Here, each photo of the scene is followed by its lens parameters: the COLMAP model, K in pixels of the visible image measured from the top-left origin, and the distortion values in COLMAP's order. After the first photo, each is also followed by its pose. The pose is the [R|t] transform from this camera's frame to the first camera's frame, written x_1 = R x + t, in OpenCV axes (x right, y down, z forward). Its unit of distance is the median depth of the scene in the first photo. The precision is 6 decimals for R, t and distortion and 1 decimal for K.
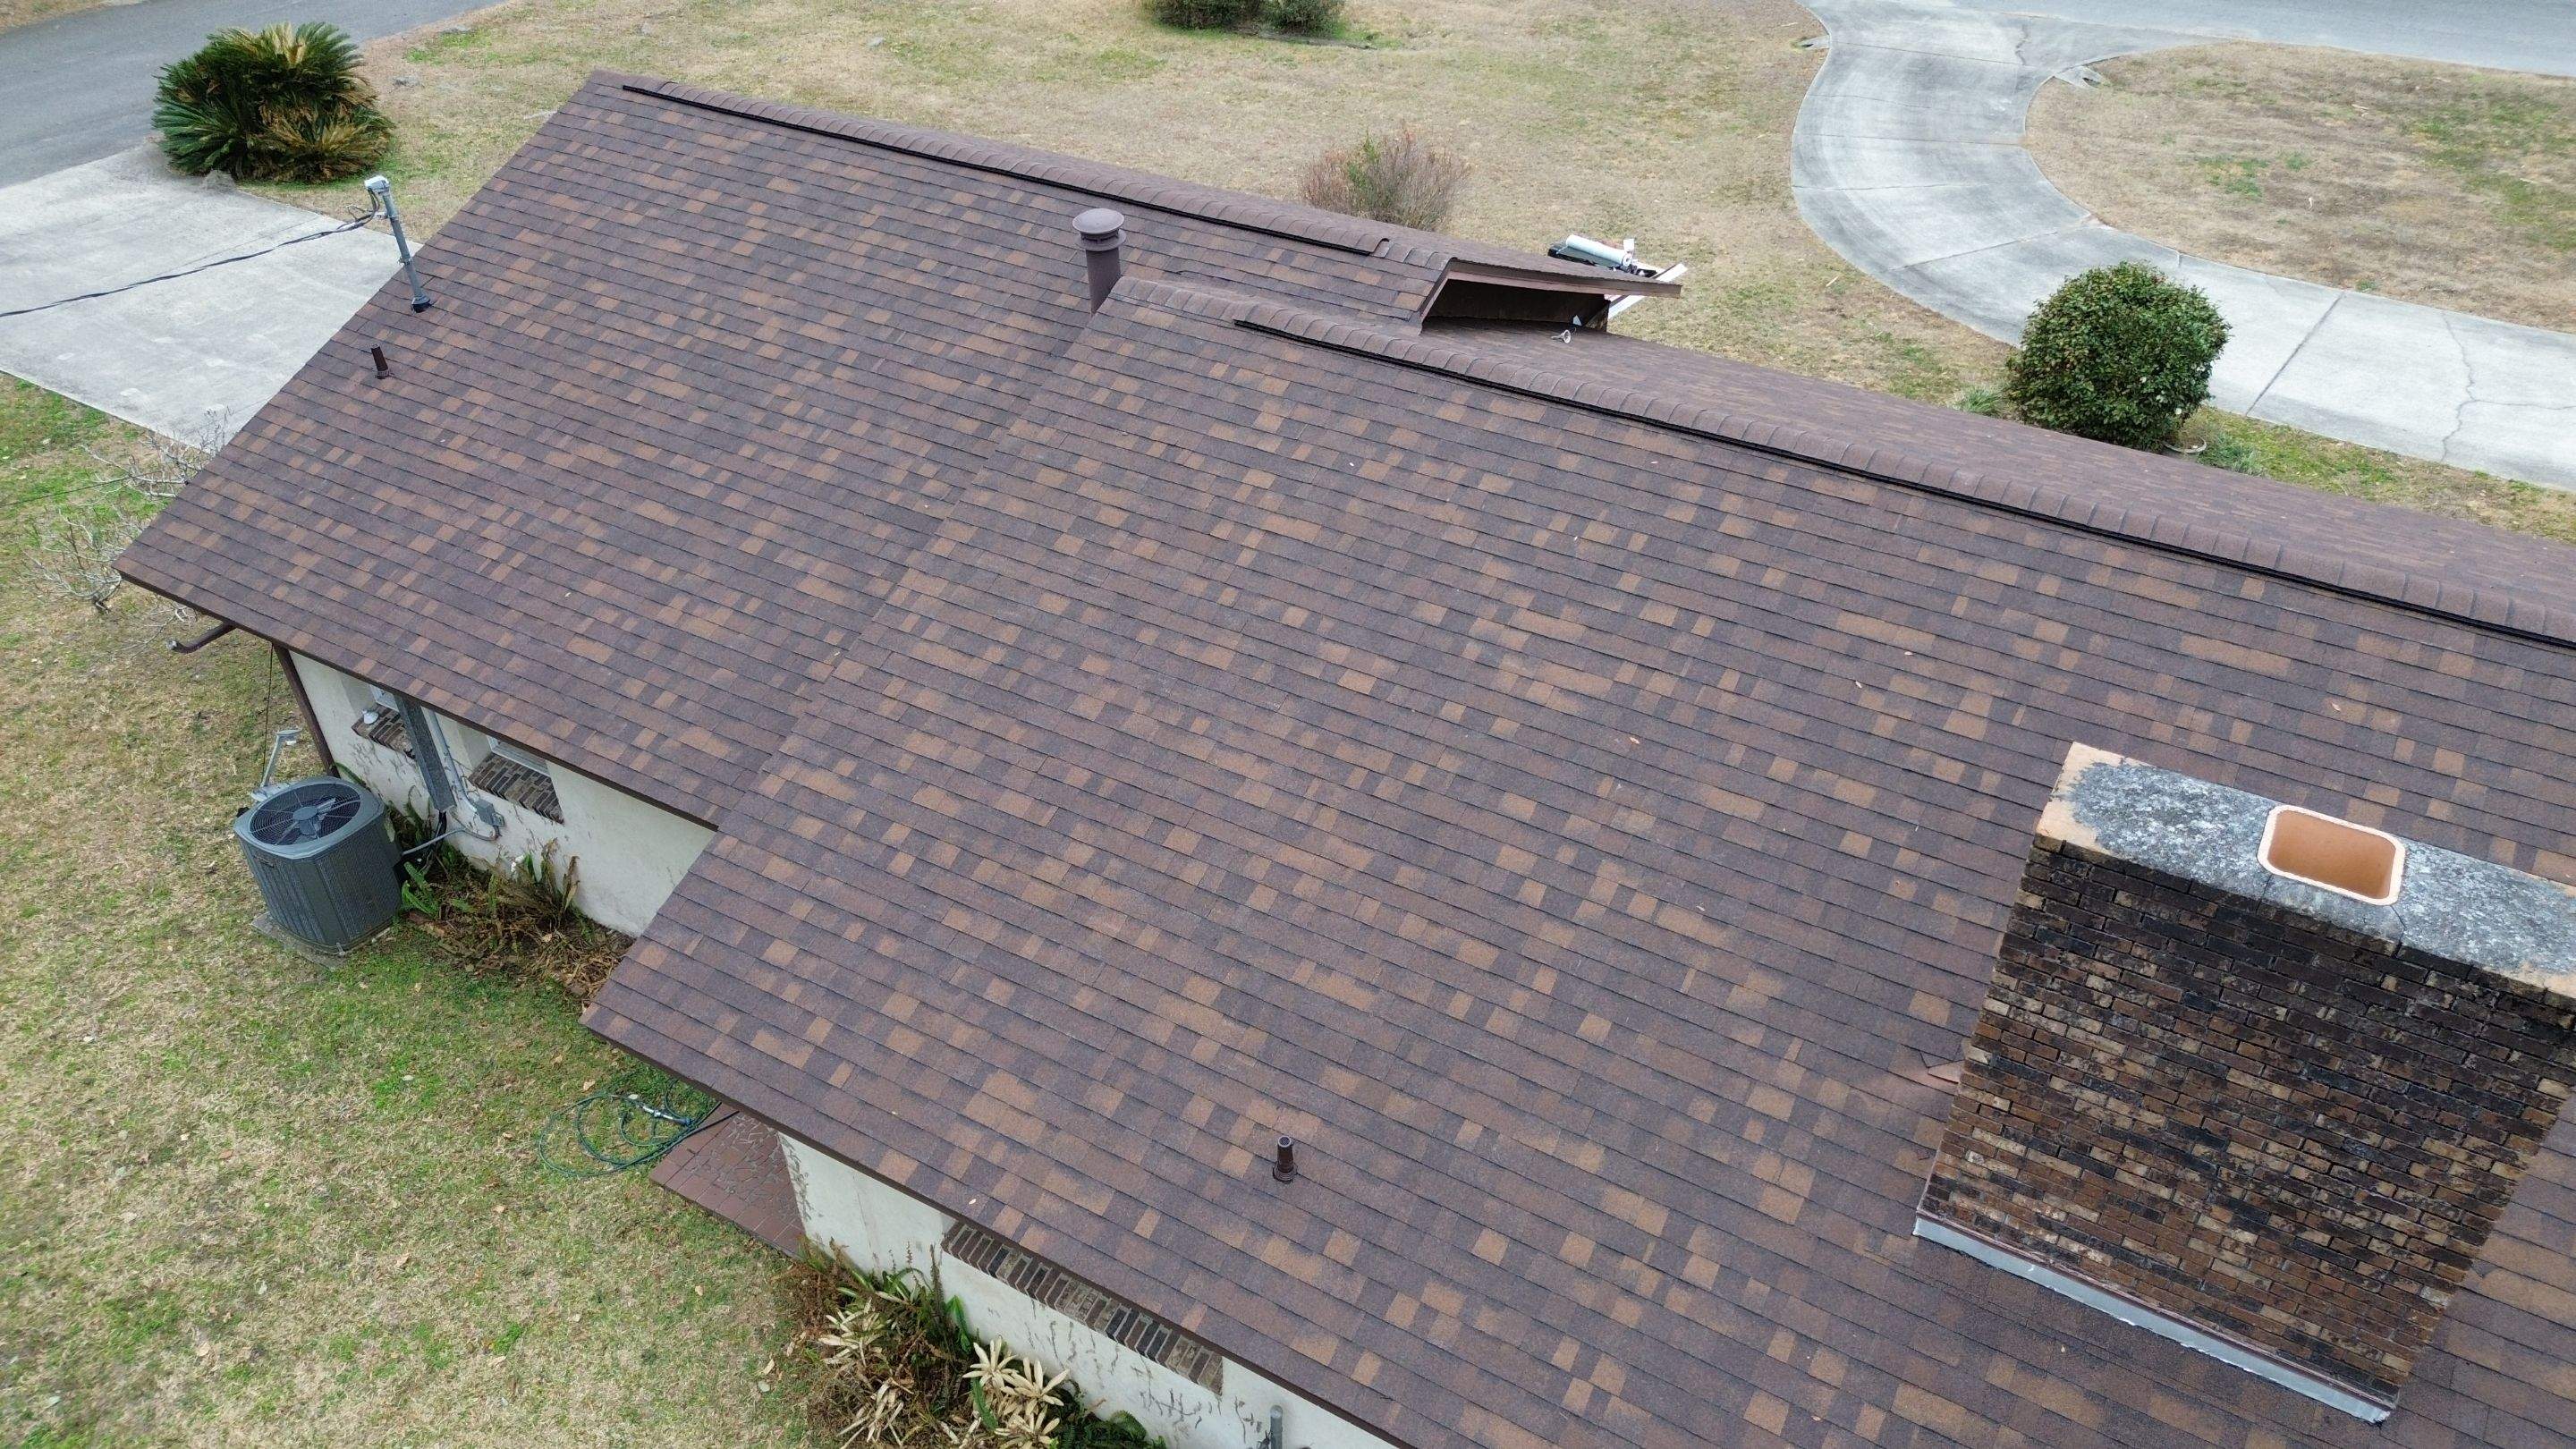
lens RADIAL K [[1823.0, 0, 1297.3], [0, 1823.0, 715.9], [0, 0, 1]] dist [0.066652, -0.060938]
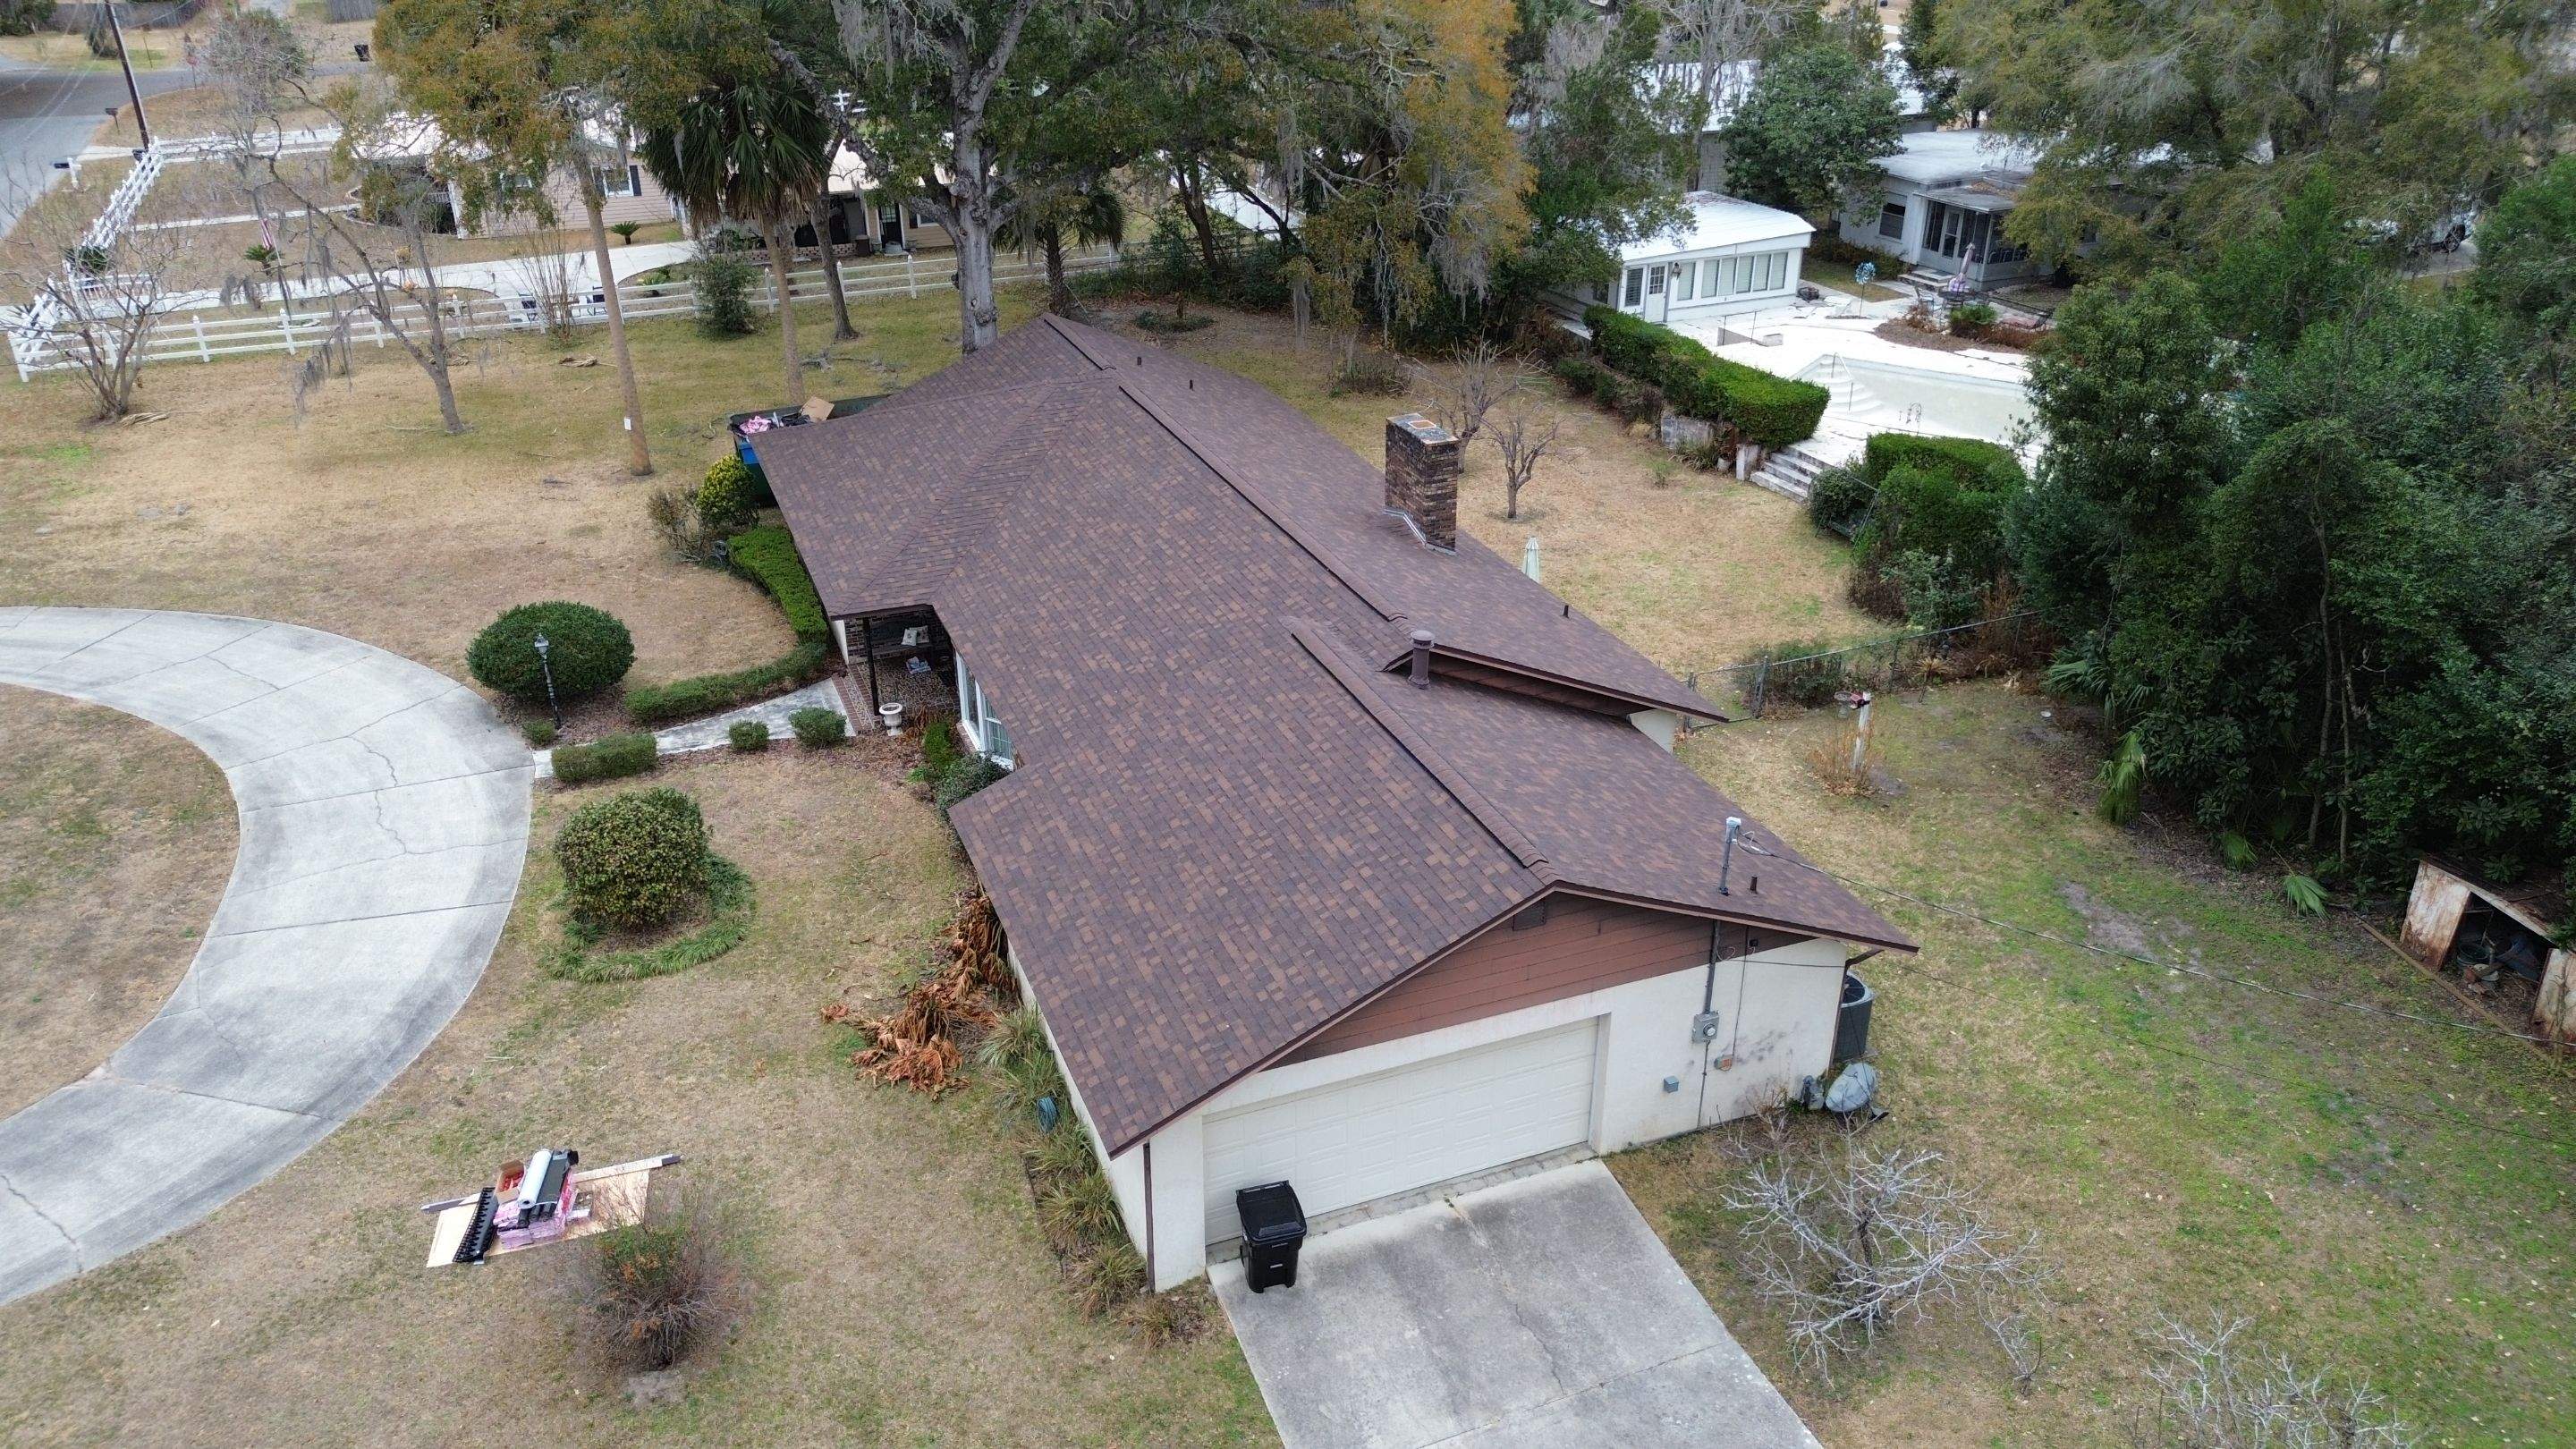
lens RADIAL K [[1823.0, 0, 1295.4], [0, 1823.0, 727.9], [0, 0, 1]] dist [0.066652, -0.060938]
pose [[-0.786301, -0.266169, 0.557570, -1.534664], [0.371846, 0.516835, 0.771111, -2.430891], [-0.493417, 0.813656, -0.307414, 2.336470]]
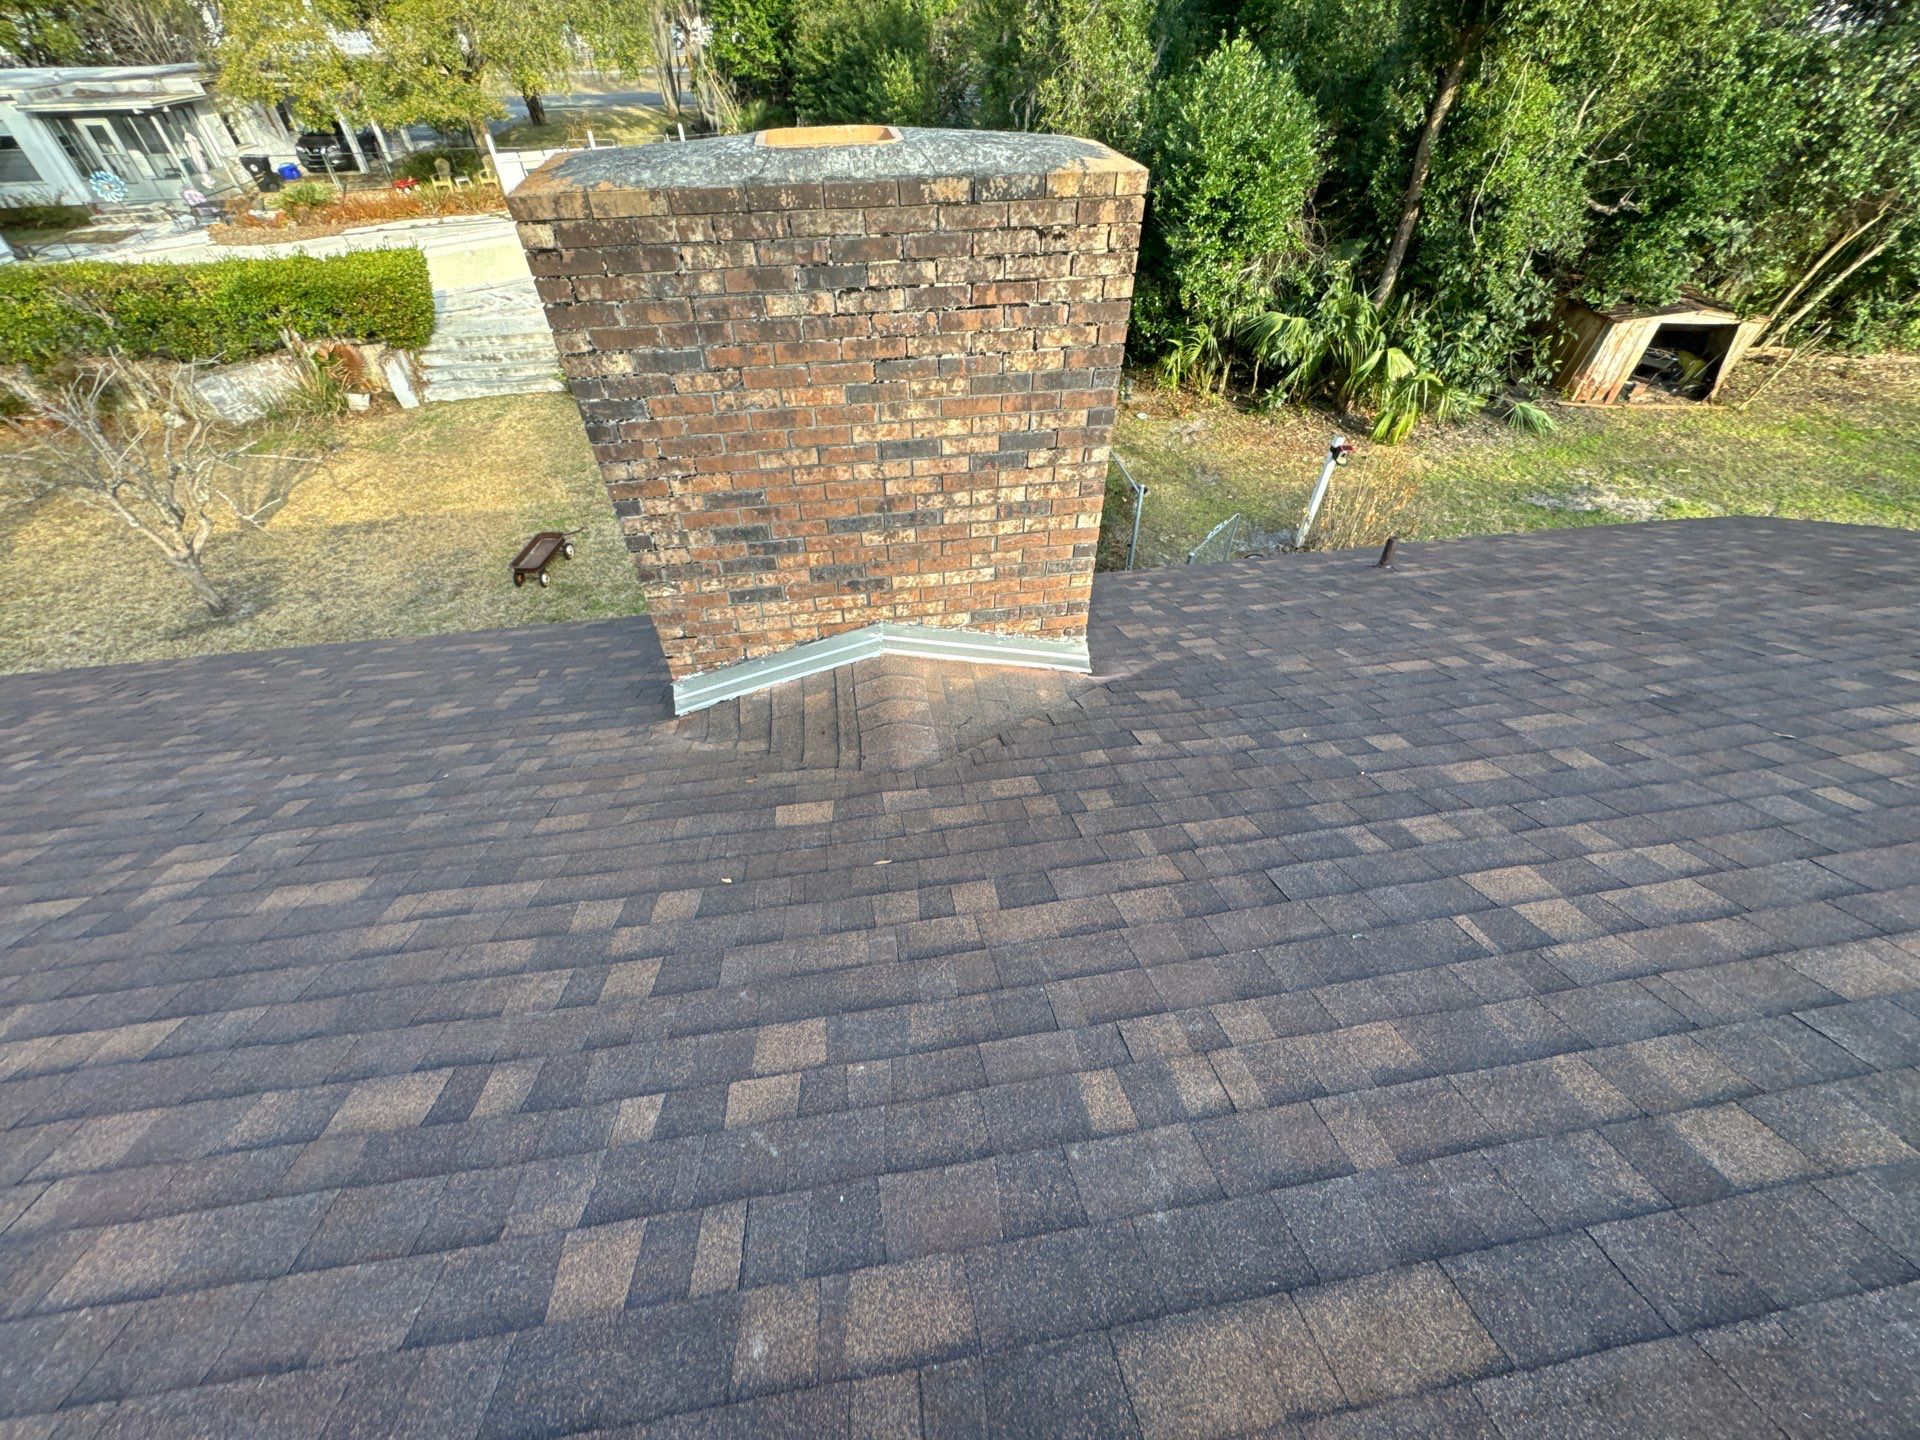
lens RADIAL K [[760.2, 0, 964.4], [0, 760.2, 719.5], [0, 0, 1]] dist [-0.002740, 0.000399]
pose [[-0.778574, 0.439230, -0.448219, 0.530374], [-0.364395, 0.265070, 0.892723, -0.130834], [0.510919, 0.858380, -0.046323, 0.863472]]
